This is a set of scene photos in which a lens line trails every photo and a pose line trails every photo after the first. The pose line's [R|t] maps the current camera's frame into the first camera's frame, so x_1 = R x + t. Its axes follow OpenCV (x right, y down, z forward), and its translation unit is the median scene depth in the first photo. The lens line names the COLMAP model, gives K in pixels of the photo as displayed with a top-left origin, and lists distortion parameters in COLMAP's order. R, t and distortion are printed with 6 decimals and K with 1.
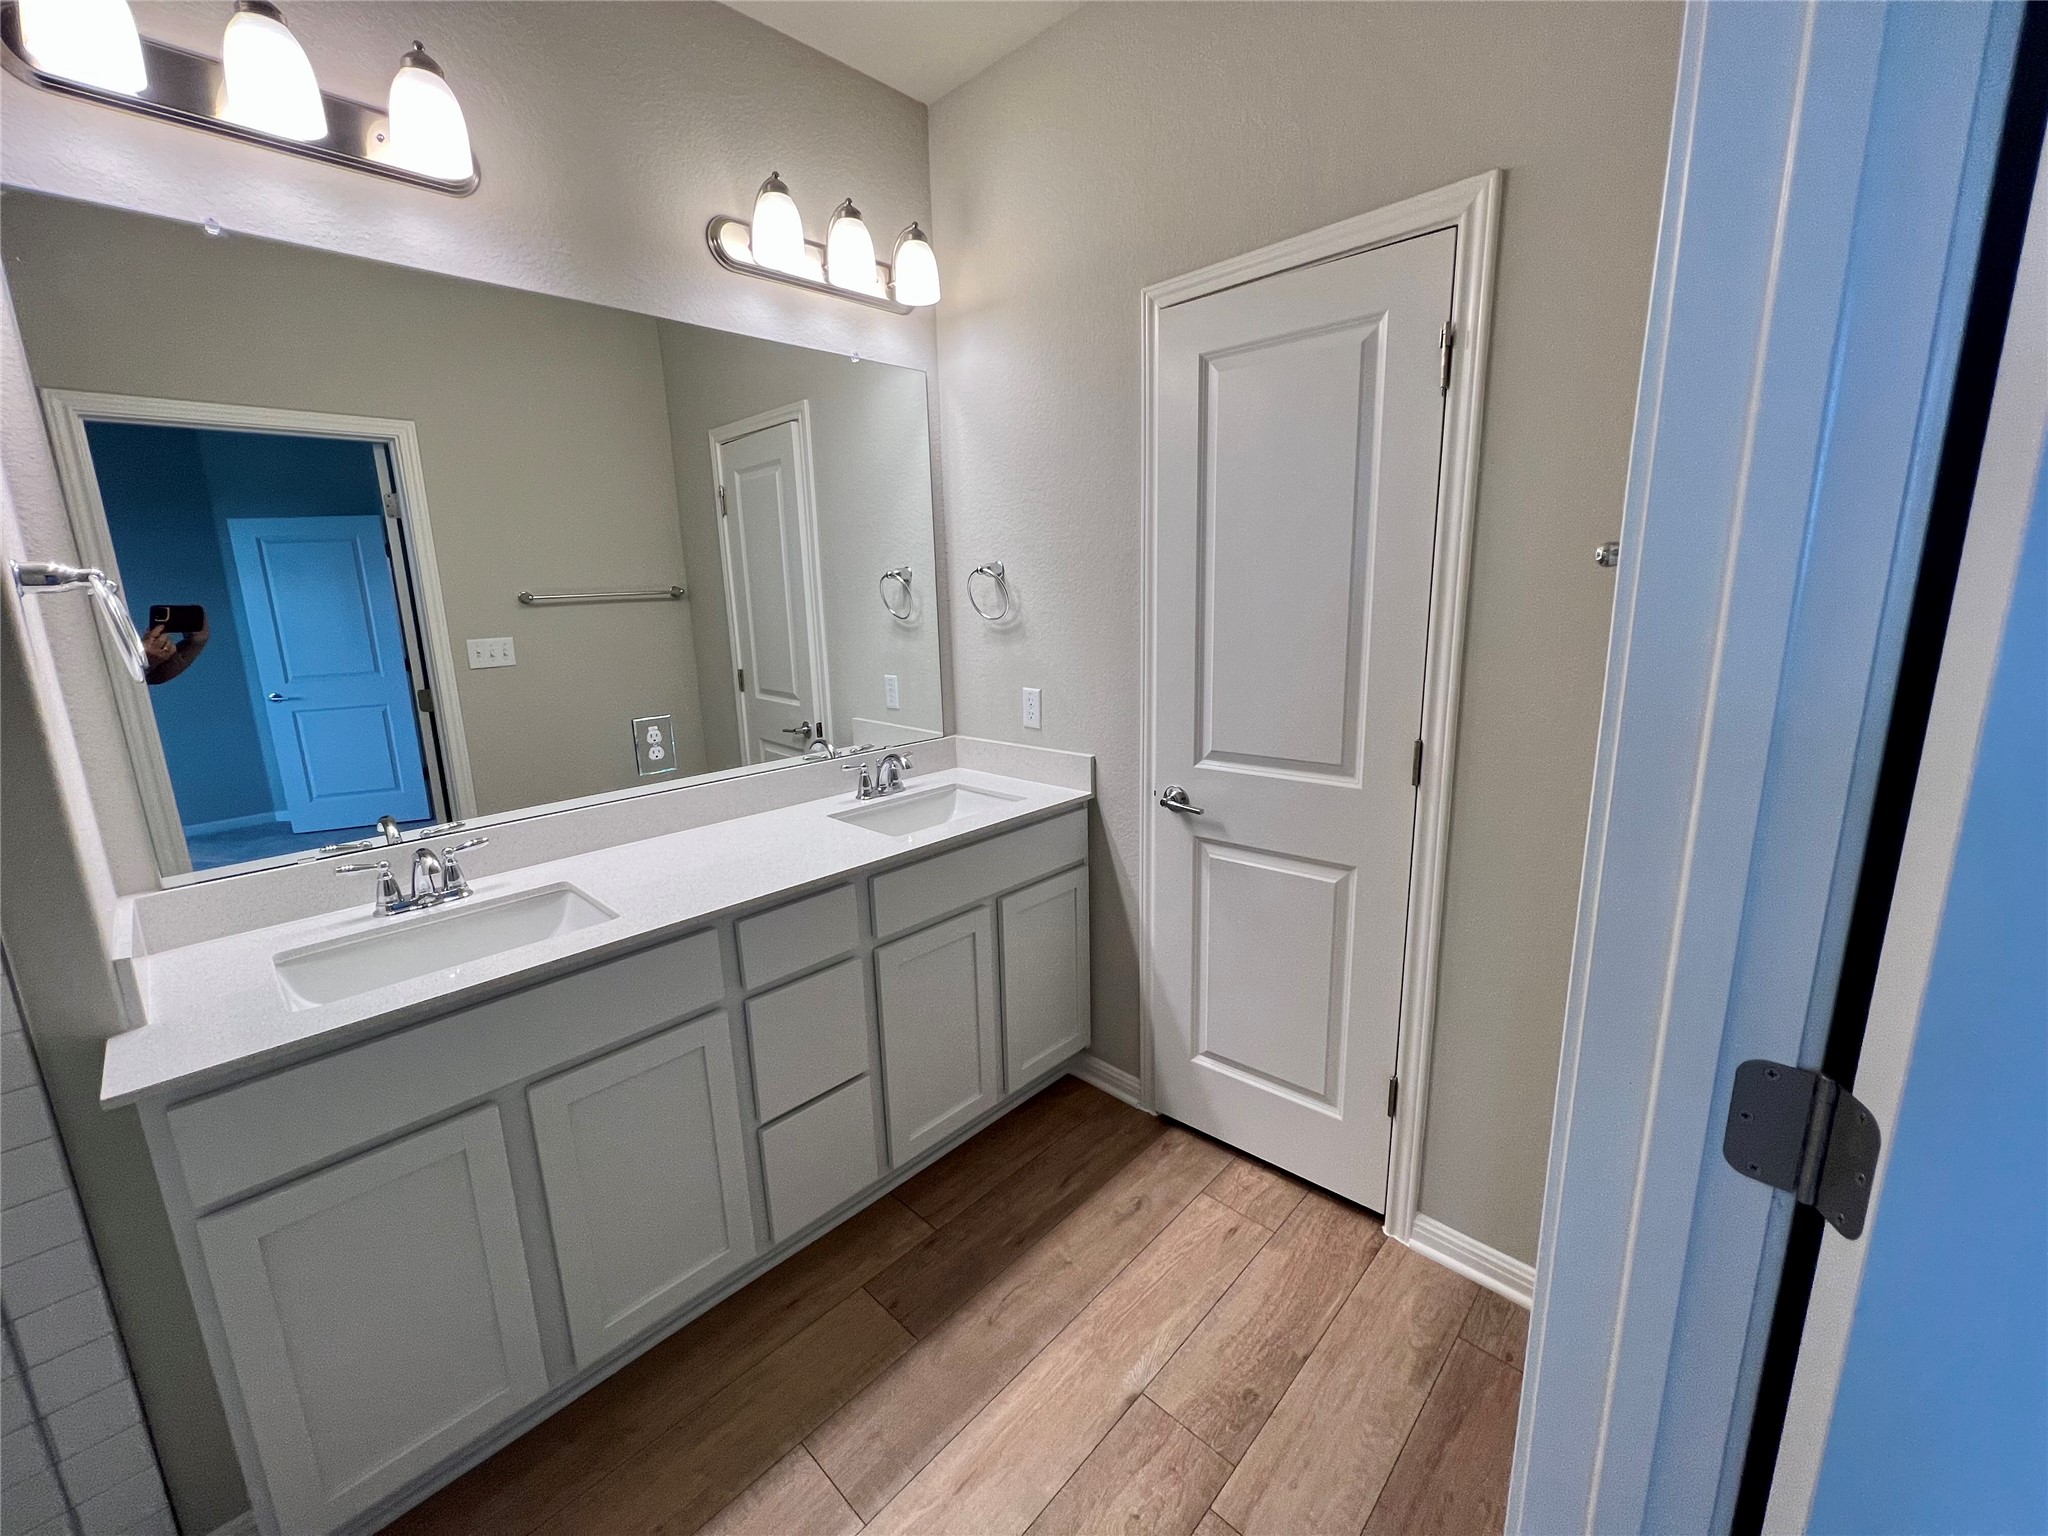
lens RADIAL K [[819.5, 0, 1022.4], [0, 819.5, 764.7], [0, 0, 1]] dist [-0.004017, 0.000007]
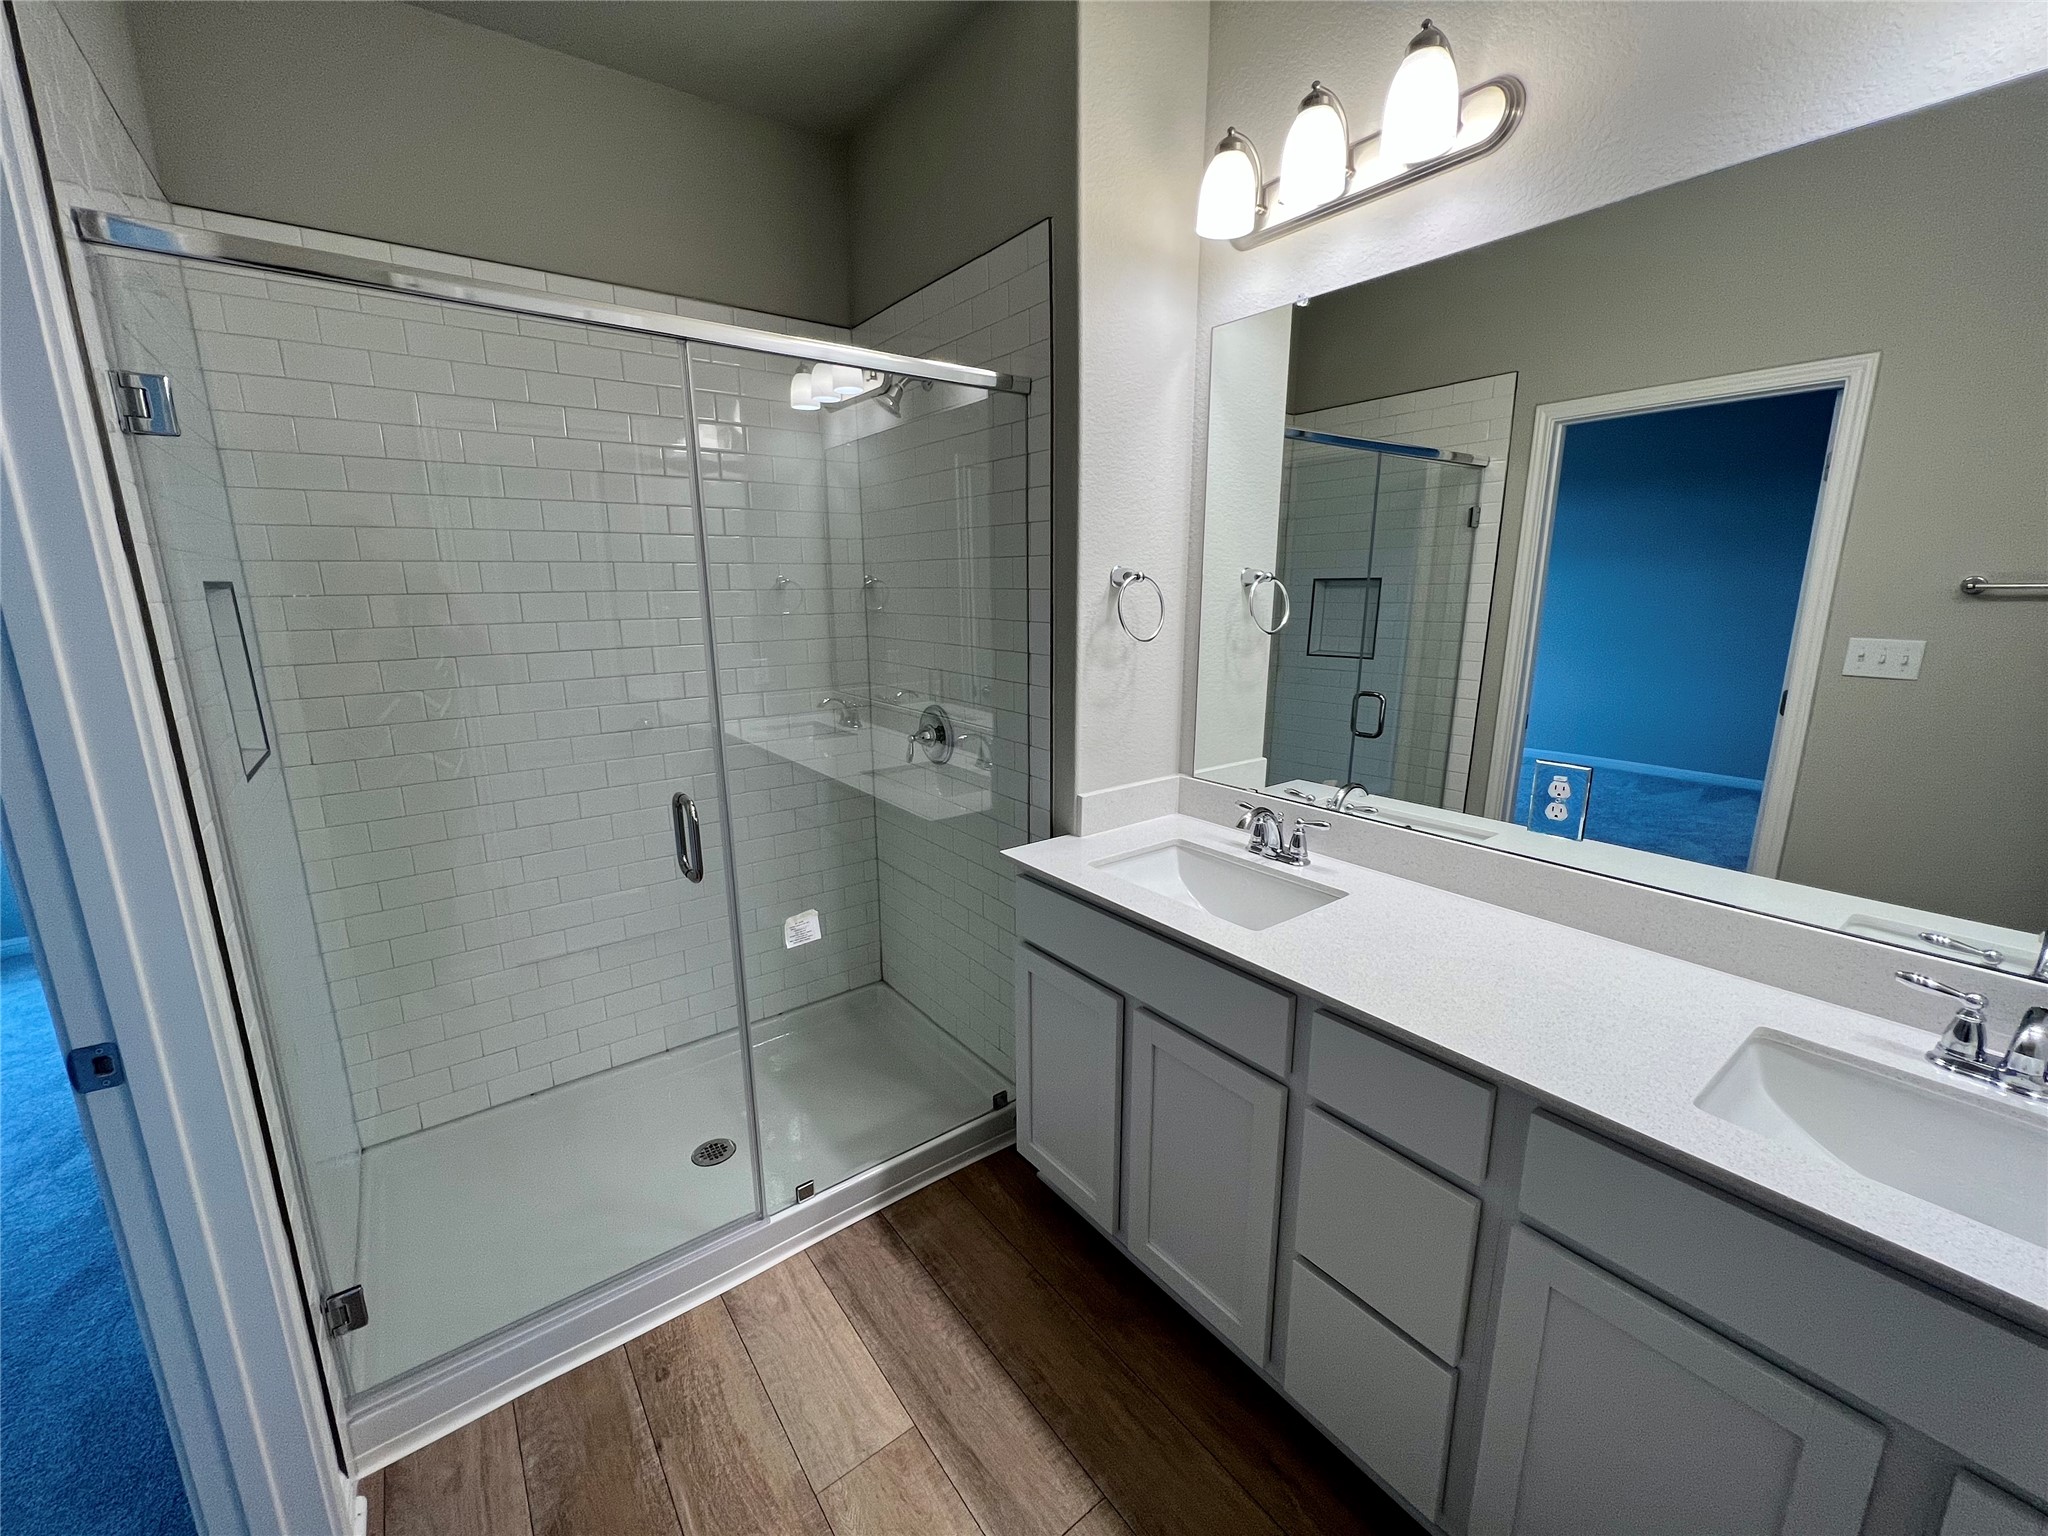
lens RADIAL K [[816.8, 0, 1016.9], [0, 816.8, 758.4], [0, 0, 1]] dist [0.001073, 0.000116]
pose [[-0.148926, 0.244282, -0.958200, 0.392561], [-0.201934, 0.941073, 0.271301, -0.193374], [0.968010, 0.233897, -0.090822, 0.686475]]
